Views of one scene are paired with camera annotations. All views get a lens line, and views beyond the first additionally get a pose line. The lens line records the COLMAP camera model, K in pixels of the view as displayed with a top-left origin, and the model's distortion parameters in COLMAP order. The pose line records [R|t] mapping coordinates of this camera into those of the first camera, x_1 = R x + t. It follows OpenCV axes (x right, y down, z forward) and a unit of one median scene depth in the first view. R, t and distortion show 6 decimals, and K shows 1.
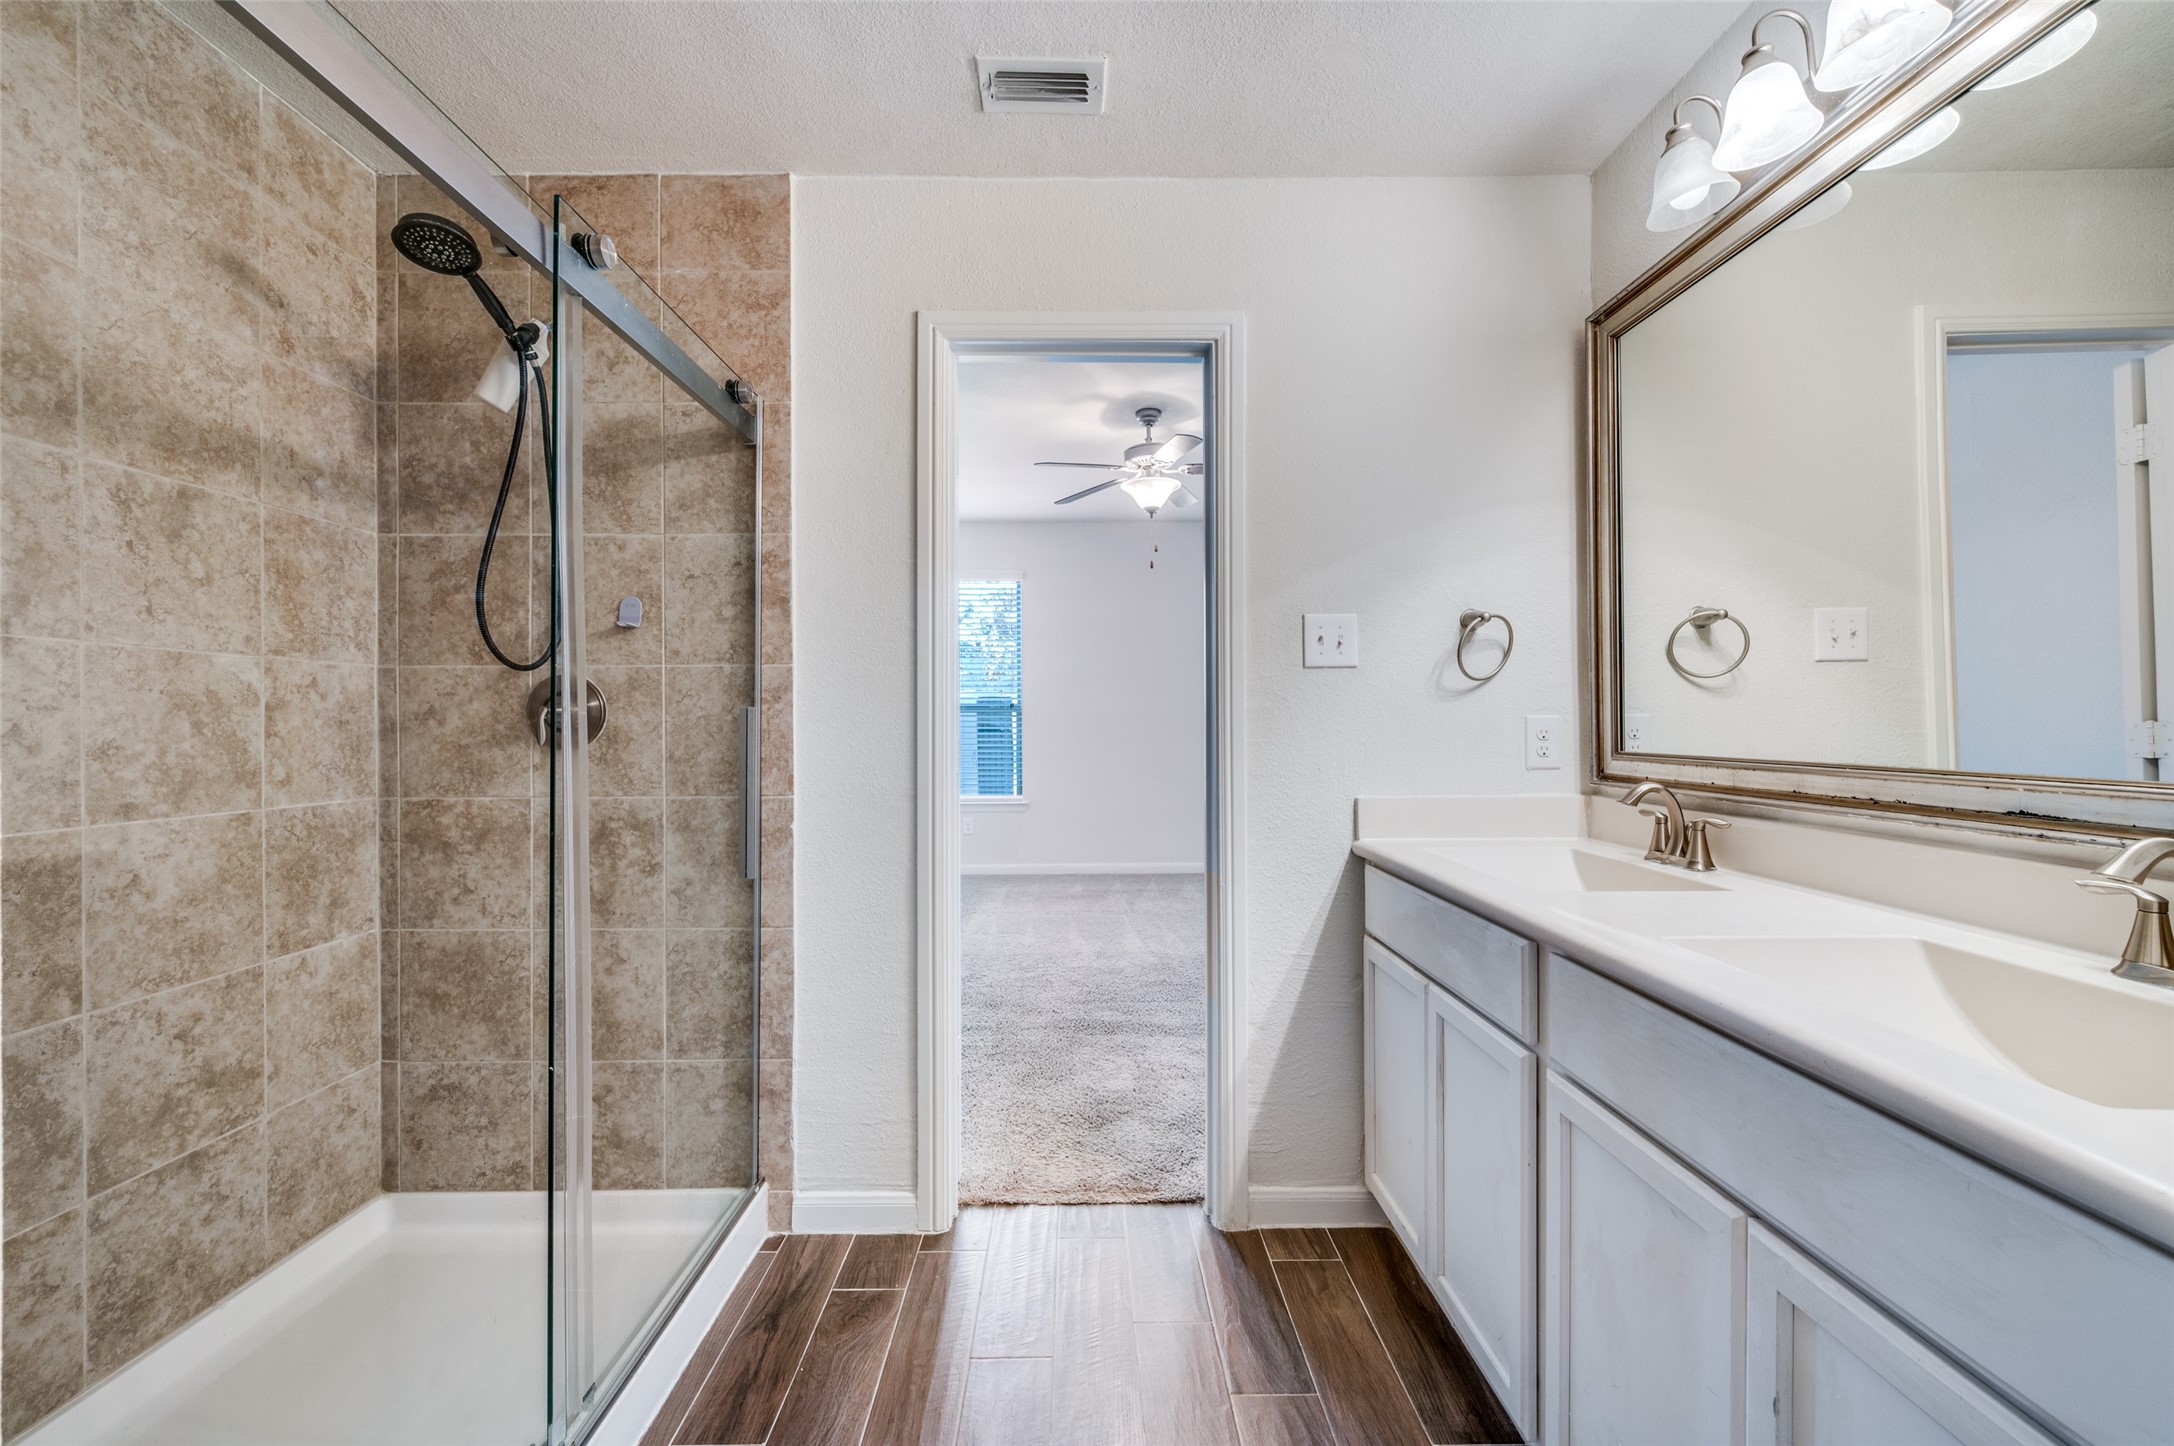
lens RADIAL K [[853.1, 0, 1087.5], [0, 853.1, 721.4], [0, 0, 1]] dist [-0.001228, 0.000062]
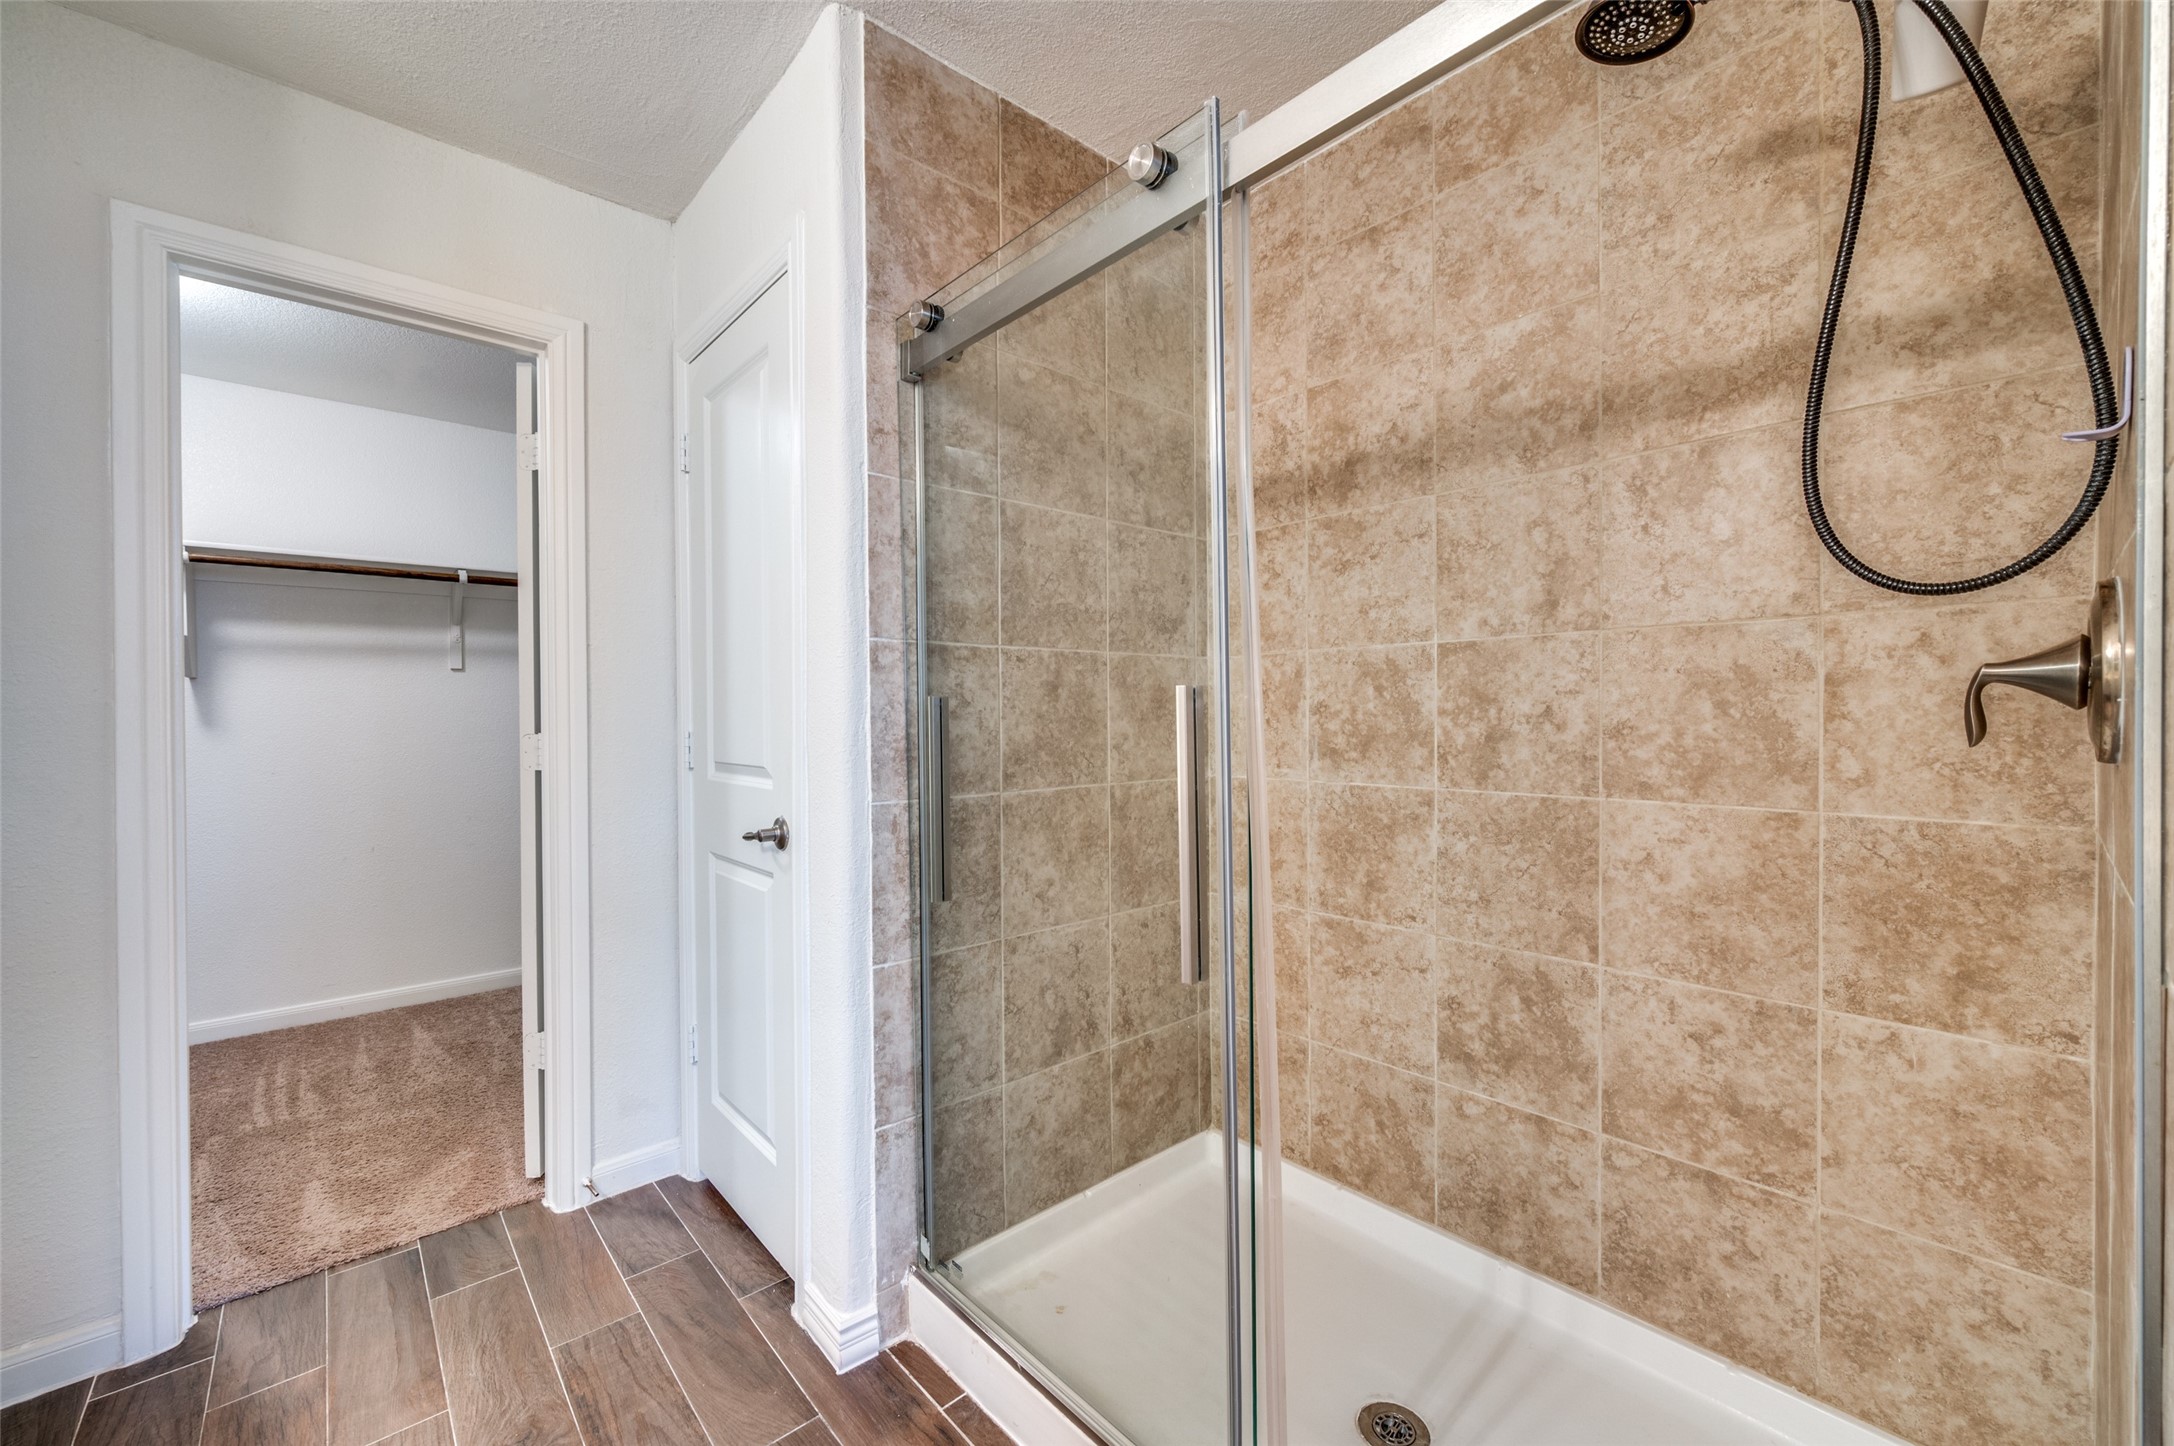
lens RADIAL K [[853.1, 0, 1168.2], [0, 853.1, 722.3], [0, 0, 1]] dist [-0.001228, 0.000062]
pose [[-0.715037, 0.019118, -0.698826, -0.002793], [0.014999, 0.999815, 0.012005, 0.003198], [0.698926, -0.001898, -0.715191, 1.298240]]
